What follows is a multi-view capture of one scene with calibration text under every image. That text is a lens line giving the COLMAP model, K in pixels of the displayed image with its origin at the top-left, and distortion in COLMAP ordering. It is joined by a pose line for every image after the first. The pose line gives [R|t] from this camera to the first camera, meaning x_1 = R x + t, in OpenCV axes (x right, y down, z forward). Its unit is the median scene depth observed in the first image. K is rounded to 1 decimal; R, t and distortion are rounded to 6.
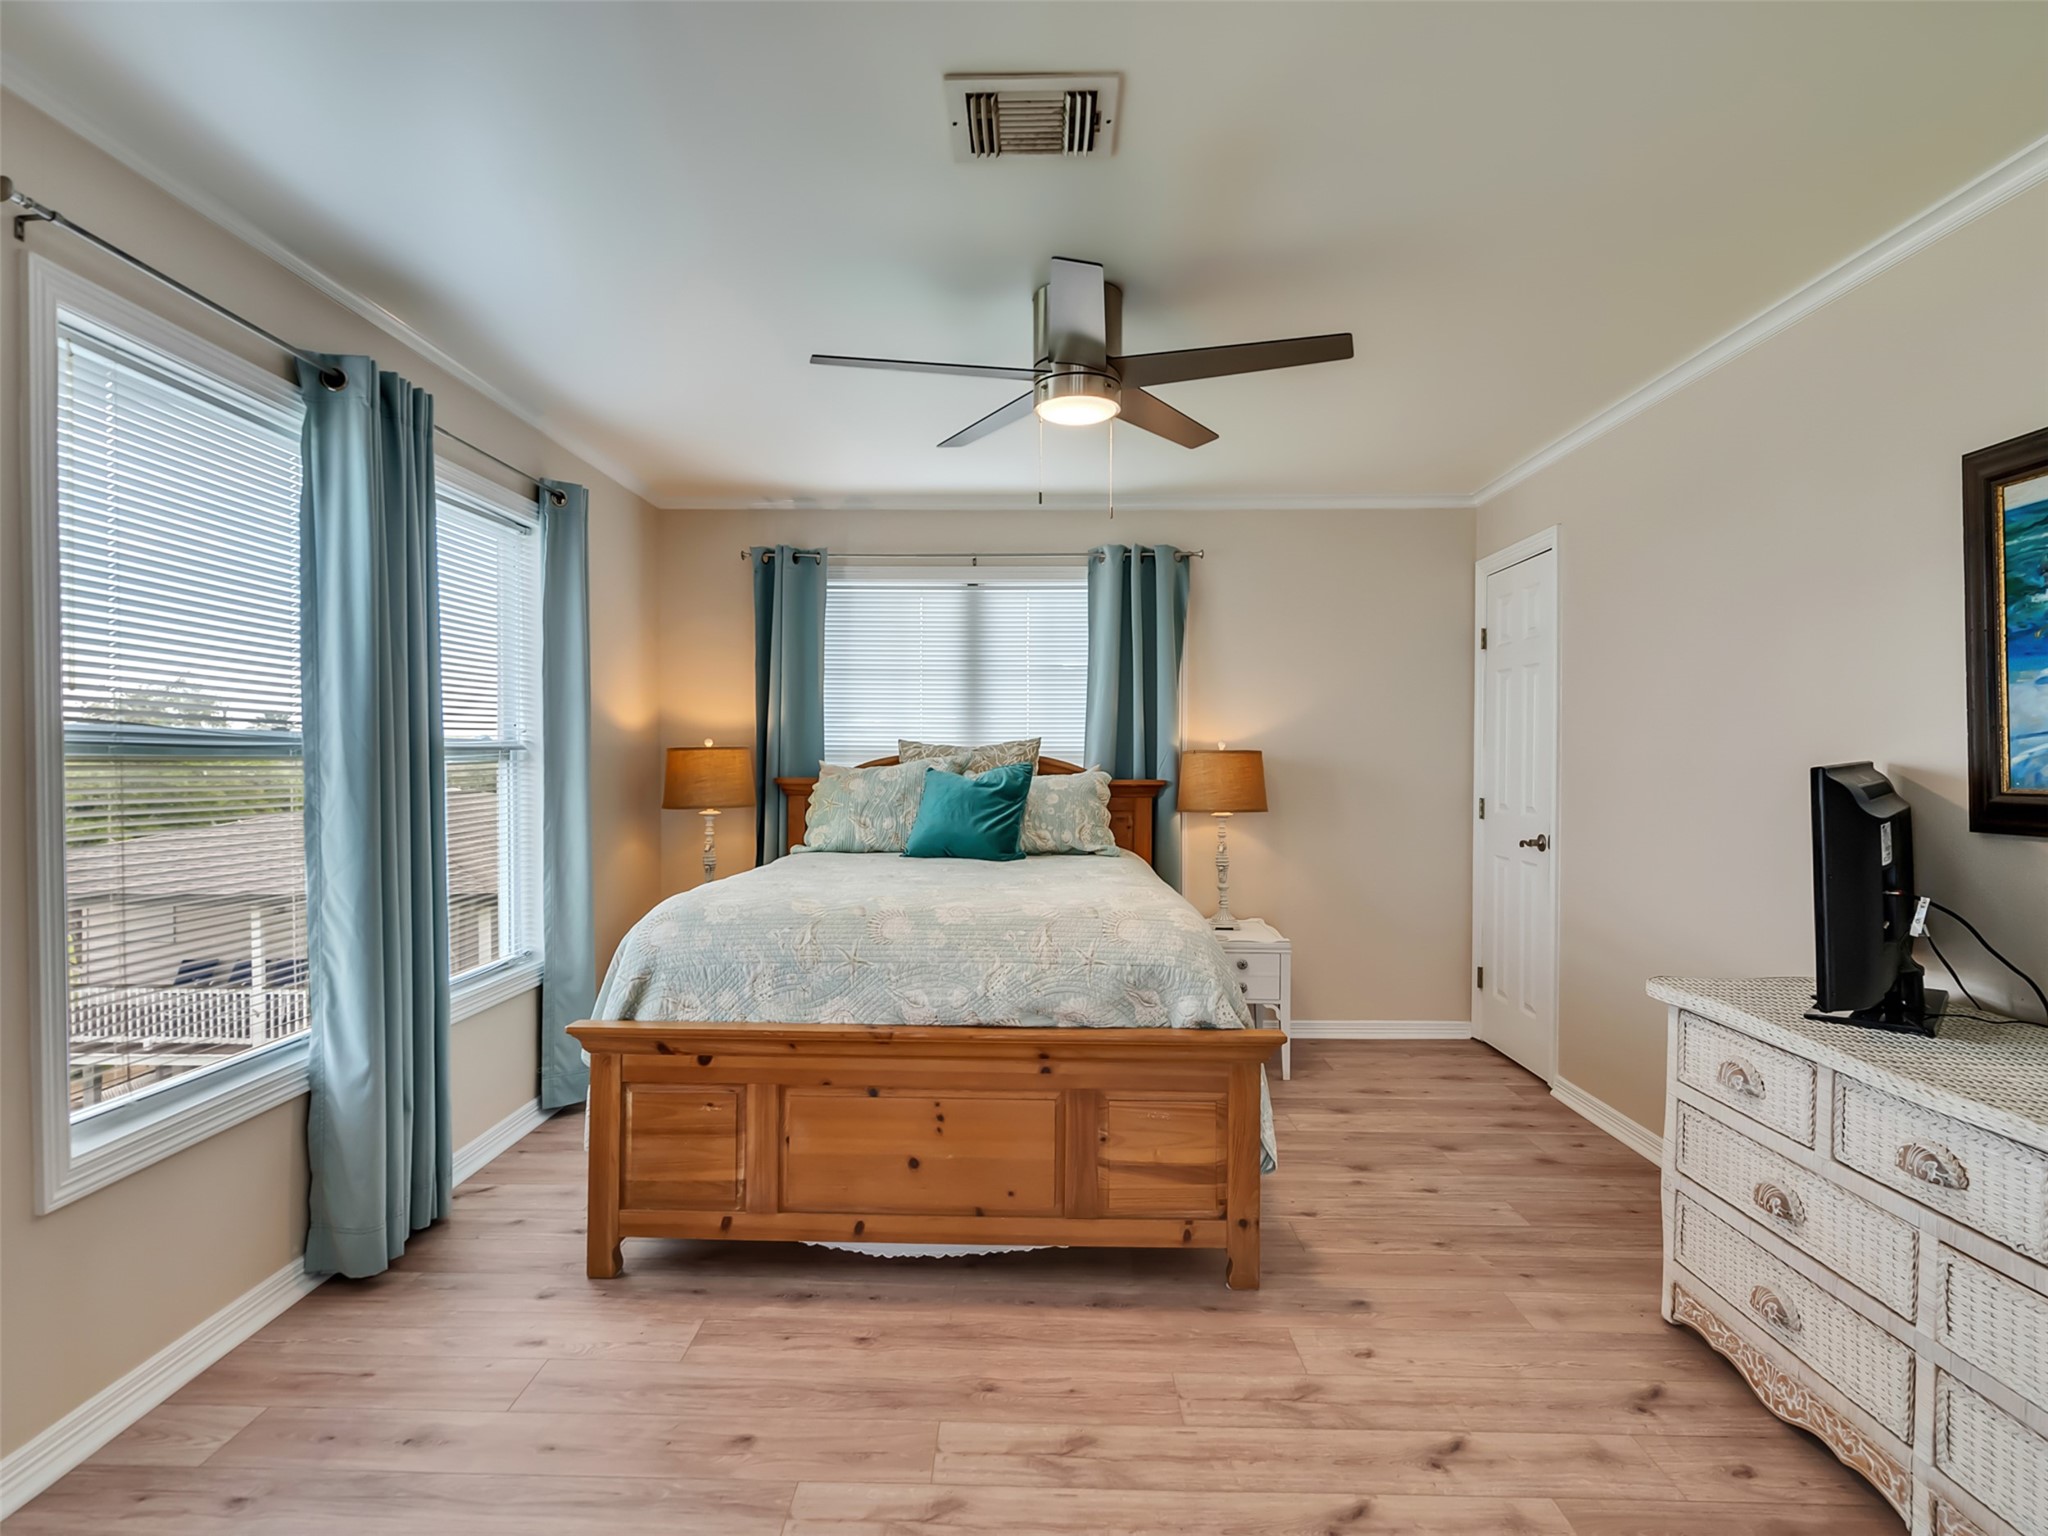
lens RADIAL K [[1043.6, 0, 1009.4], [0, 1043.6, 775.6], [0, 0, 1]] dist [-0.006974, 0.005412]
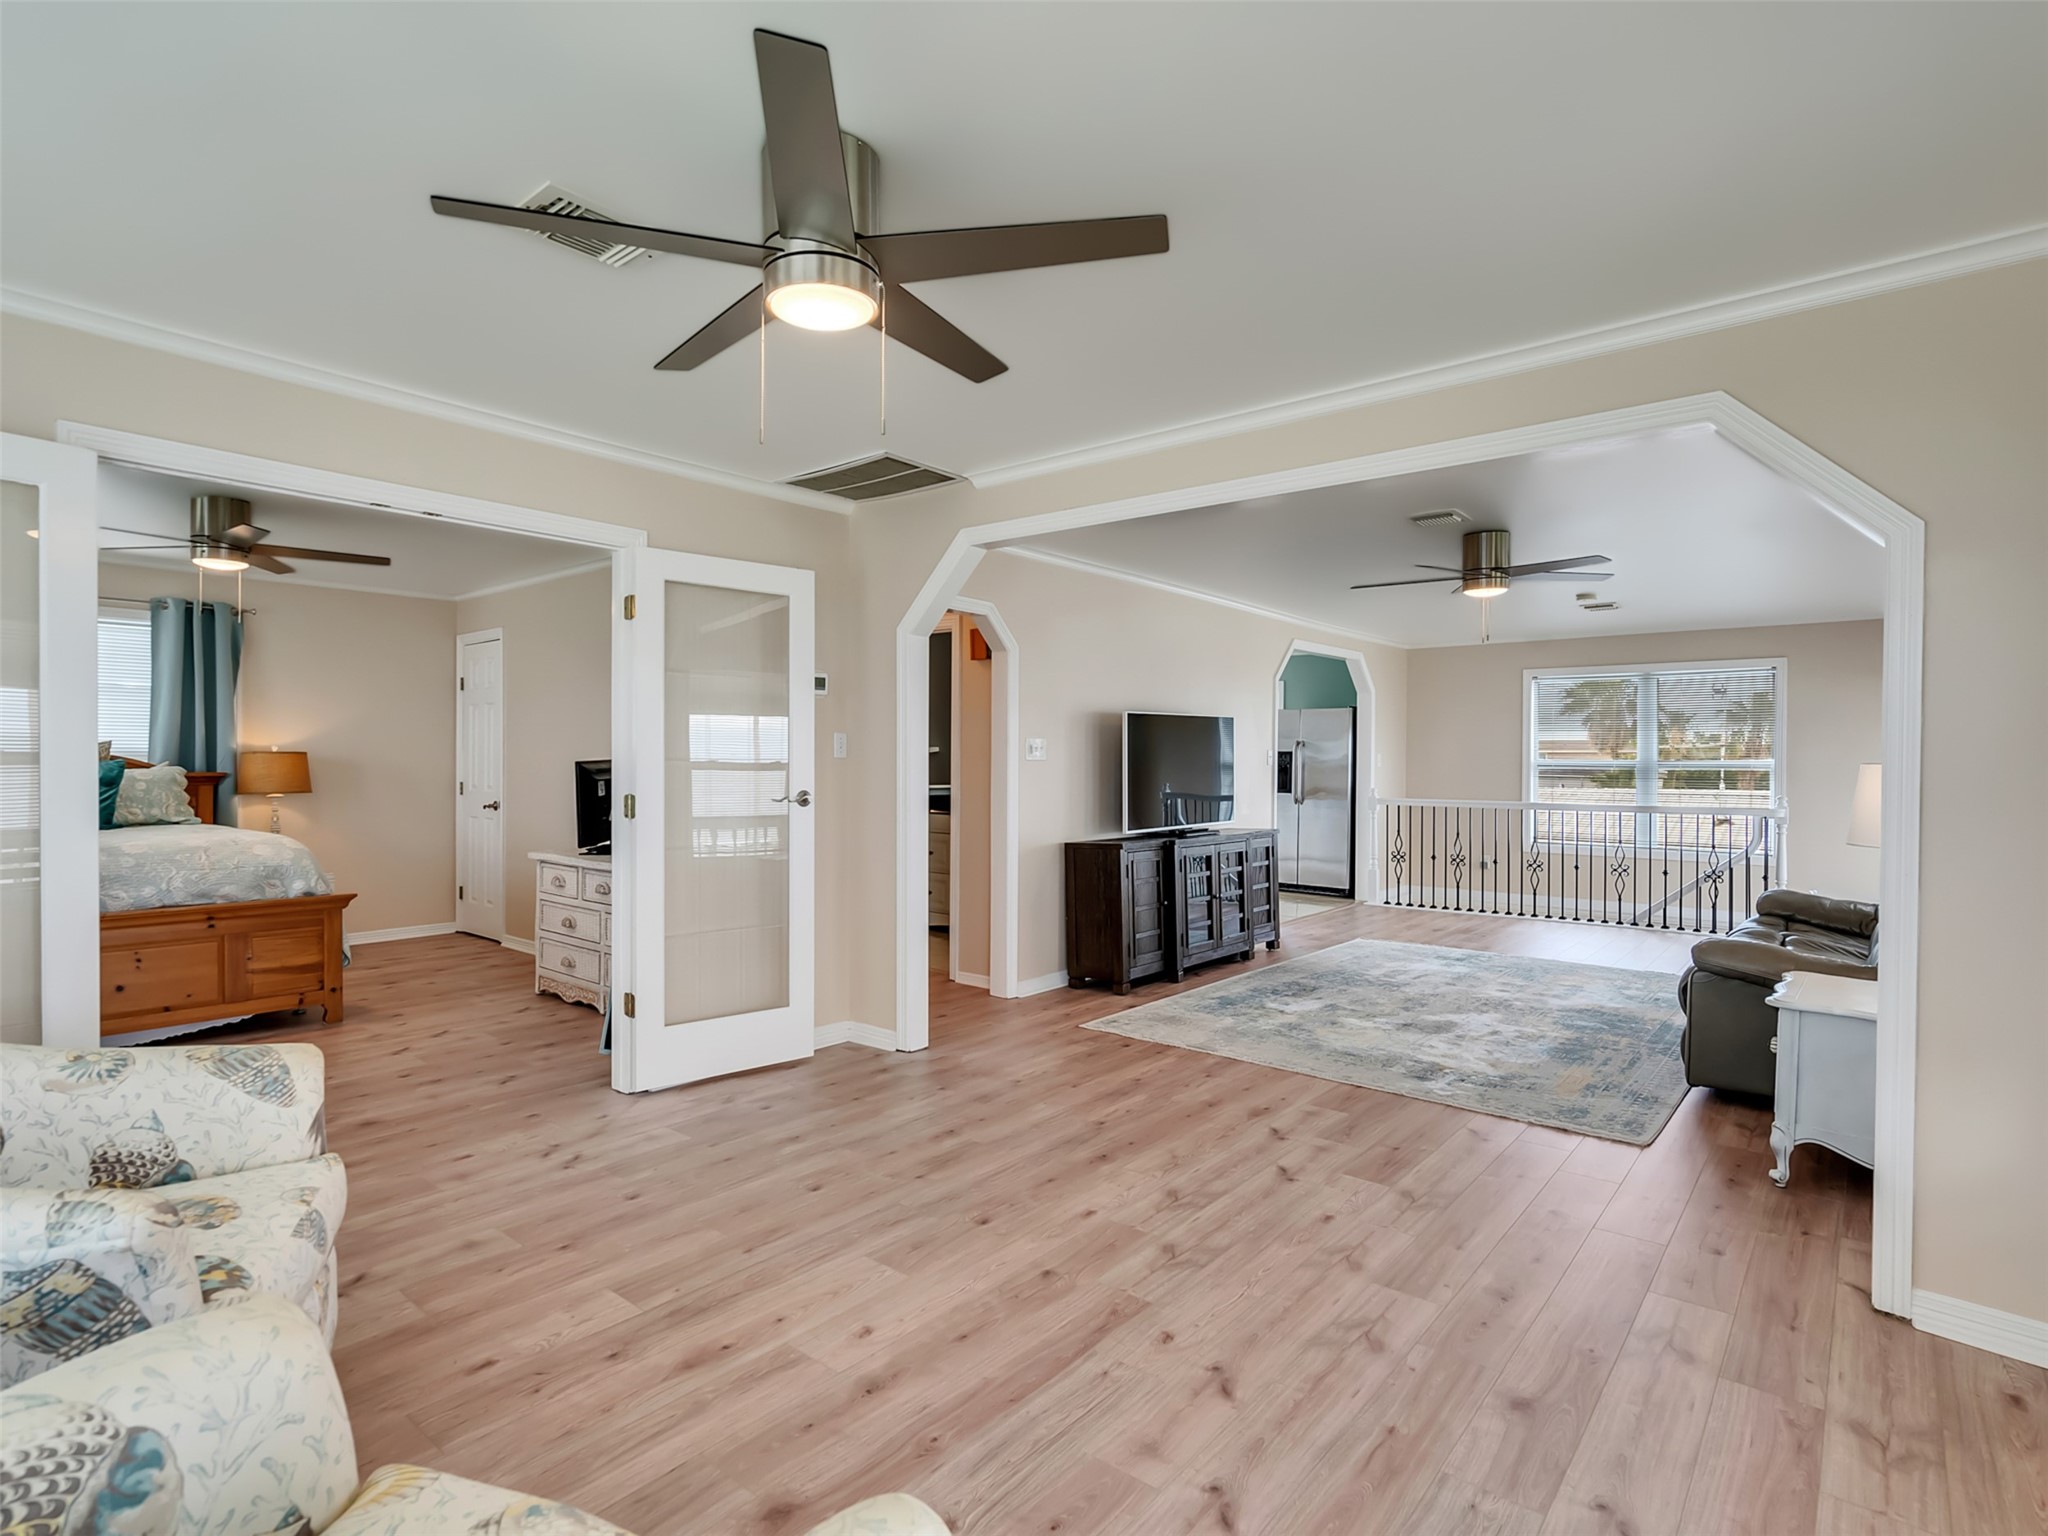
lens RADIAL K [[1043.6, 0, 1012.3], [0, 1043.6, 769.8], [0, 0, 1]] dist [-0.006974, 0.005412]
pose [[0.622479, -0.006126, 0.782612, -0.508201], [0.008822, 0.999961, 0.000811, 0.016211], [-0.782587, 0.006399, 0.622509, -1.224424]]
